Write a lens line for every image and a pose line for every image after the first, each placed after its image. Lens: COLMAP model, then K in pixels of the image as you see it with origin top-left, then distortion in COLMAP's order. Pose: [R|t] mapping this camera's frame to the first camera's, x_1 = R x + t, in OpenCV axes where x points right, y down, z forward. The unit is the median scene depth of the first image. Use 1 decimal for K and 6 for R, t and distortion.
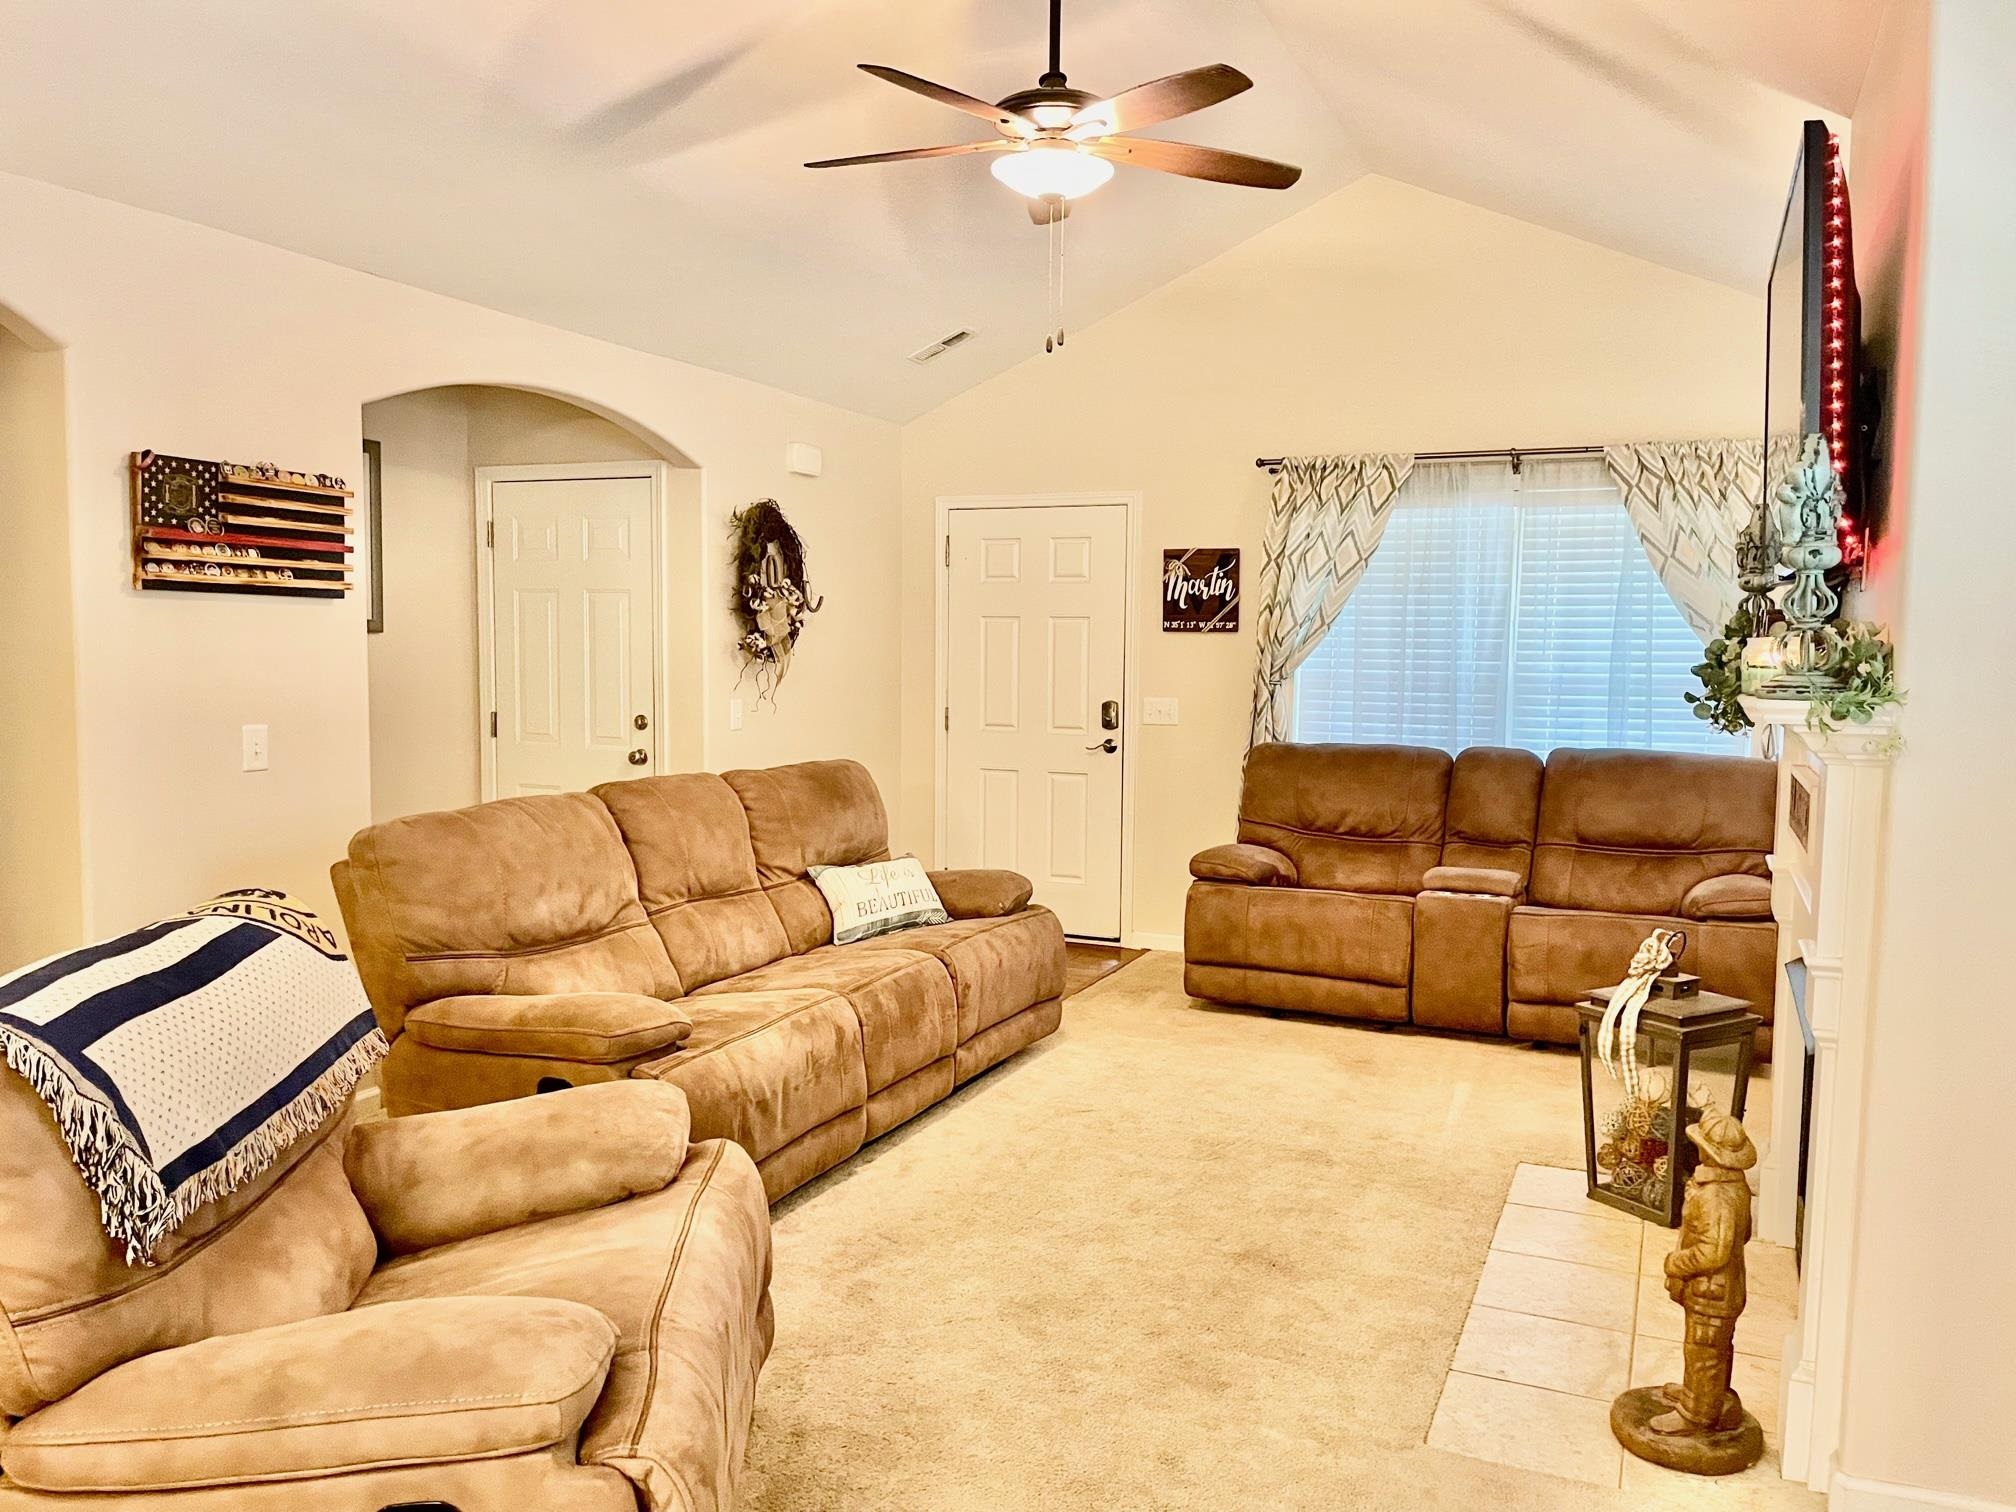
lens RADIAL K [[1532.4, 0, 1005.9], [0, 1532.4, 771.5], [0, 0, 1]] dist [0.109272, -0.152432]
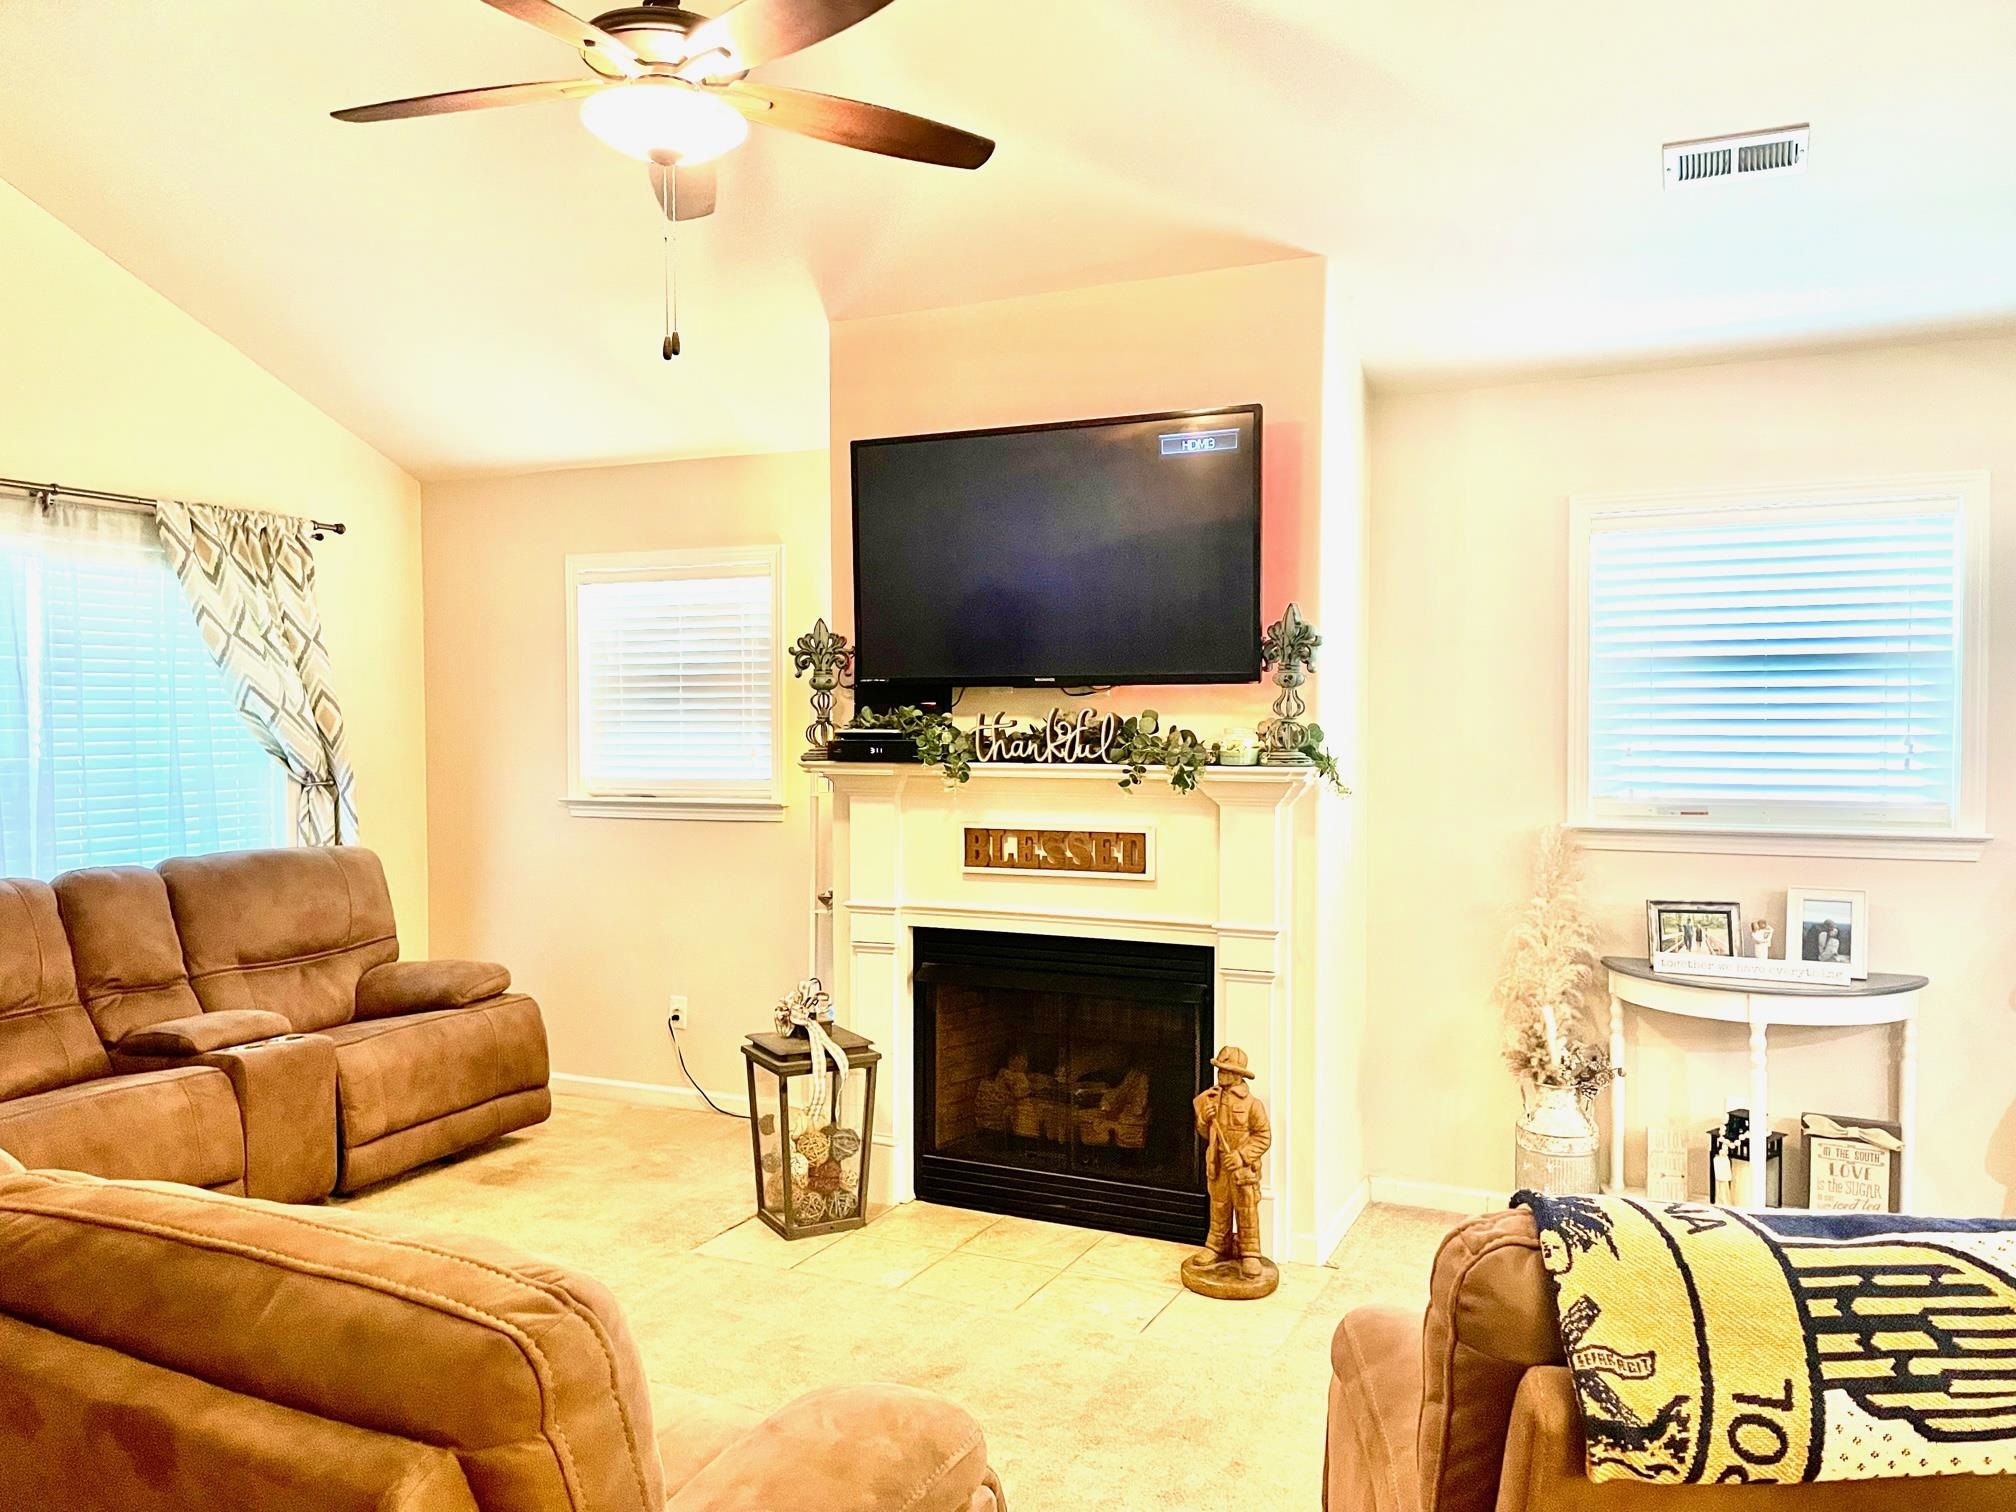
lens RADIAL K [[1542.8, 0, 1011.3], [0, 1542.8, 785.6], [0, 0, 1]] dist [0.103373, -0.149332]
pose [[0.028617, -0.053803, 0.998141, -0.461295], [0.088899, 0.994731, 0.051070, -0.056605], [-0.995629, 0.087272, 0.033249, 0.520249]]
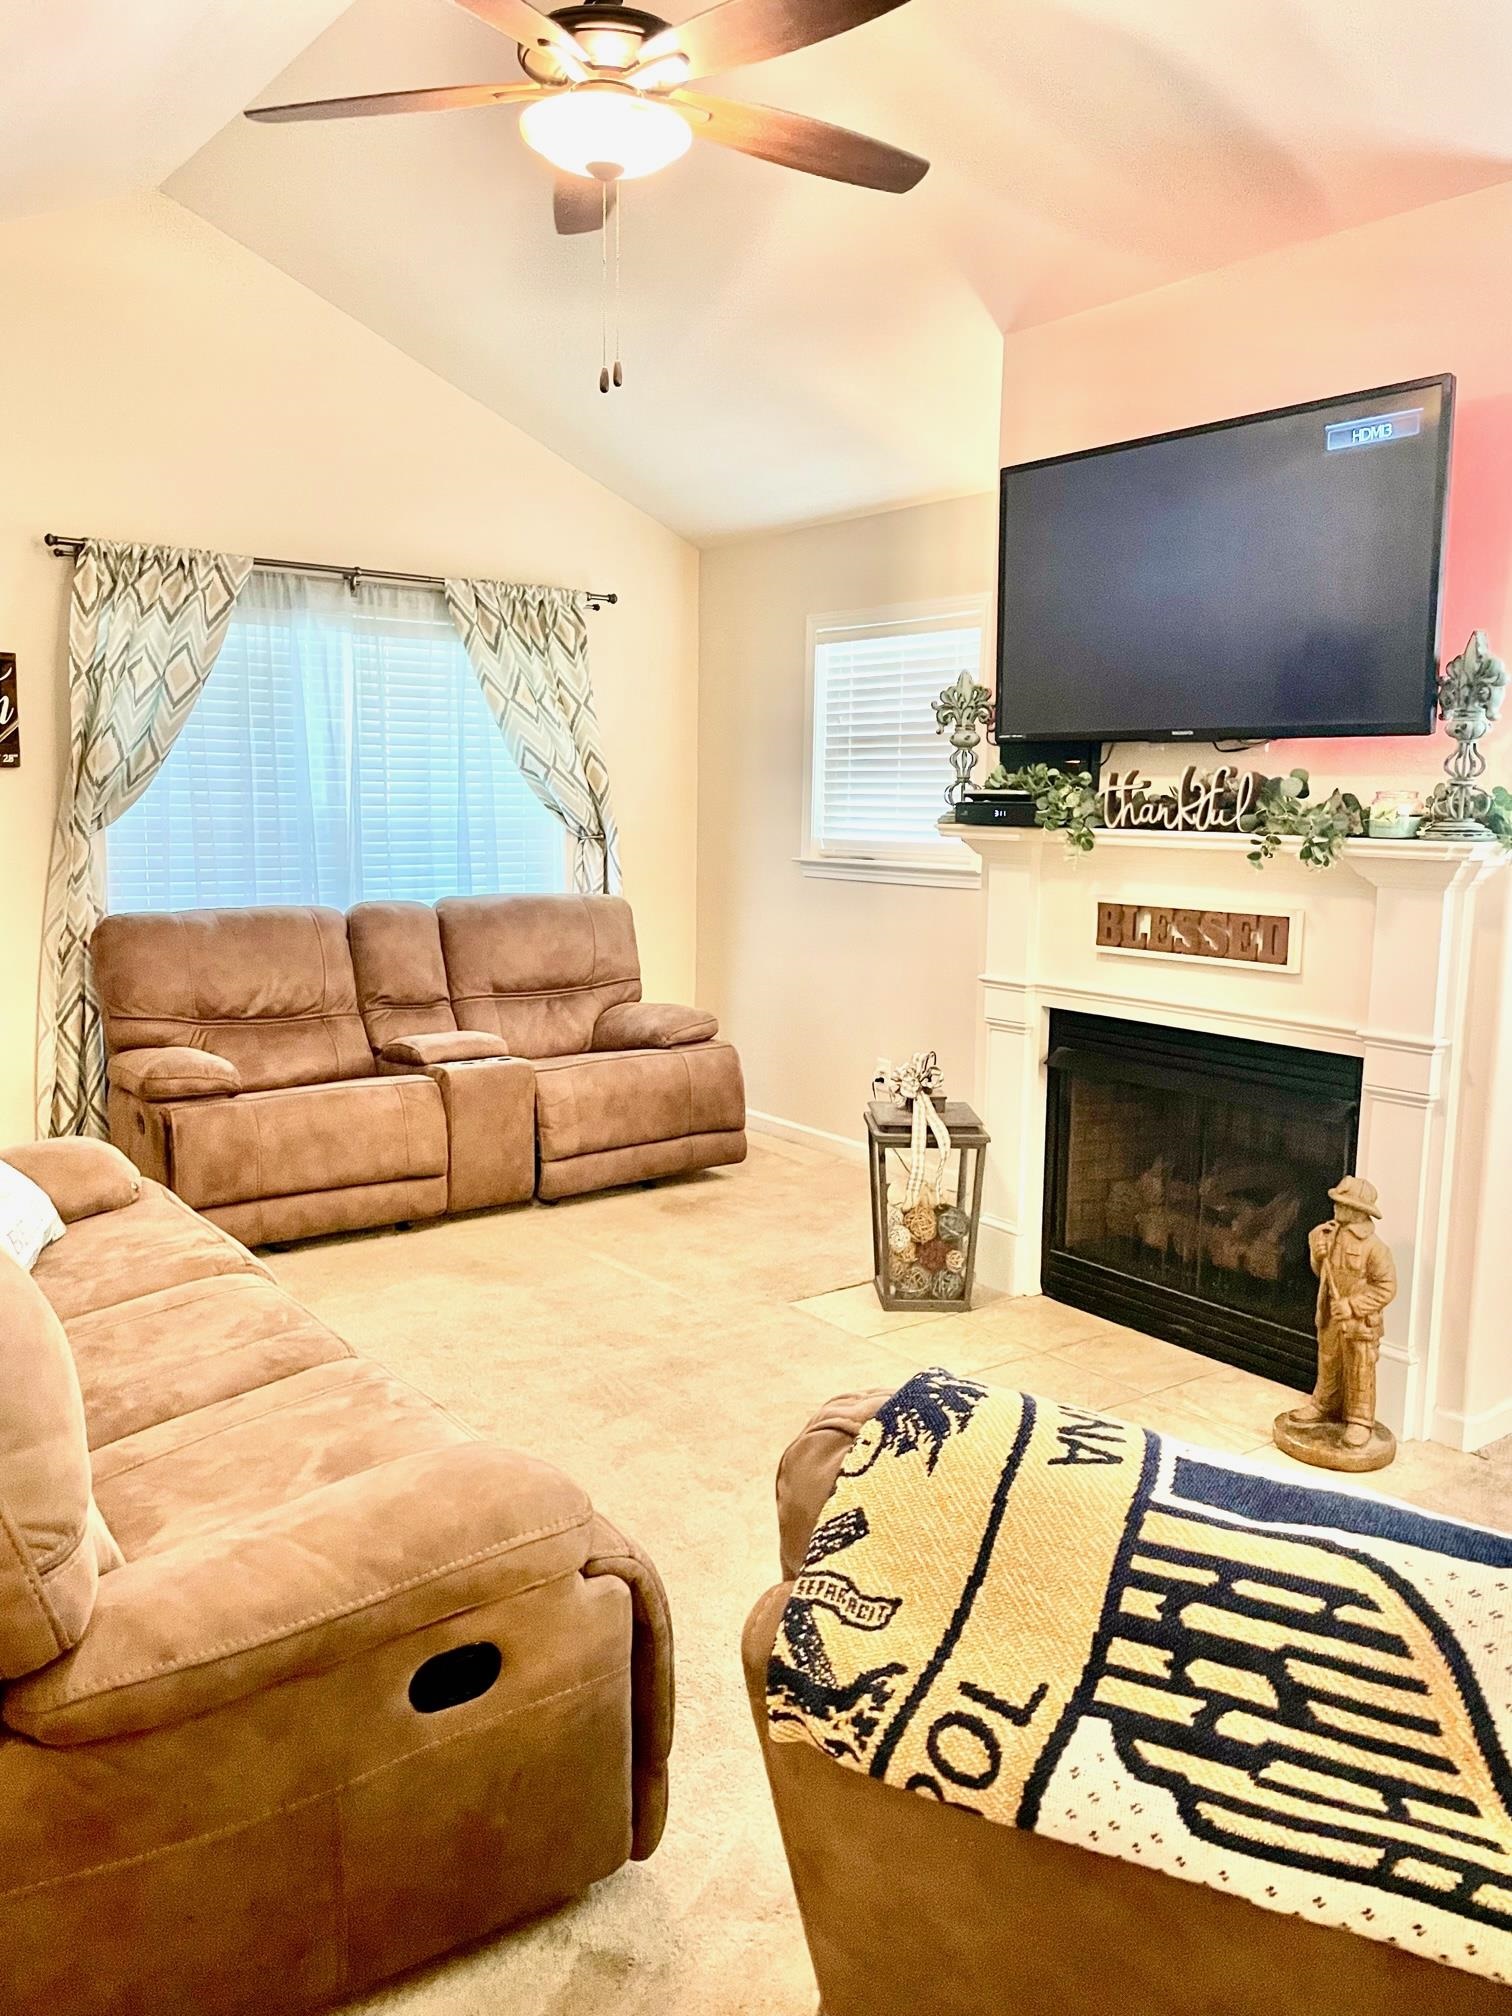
lens RADIAL K [[1542.8, 0, 732.2], [0, 1542.8, 1001.8], [0, 0, 1]] dist [0.103373, -0.149332]
pose [[0.494109, -0.125477, 0.860298, -0.382575], [0.069312, 0.992066, 0.104887, -0.038869], [-0.866633, 0.007803, 0.498885, 0.370333]]
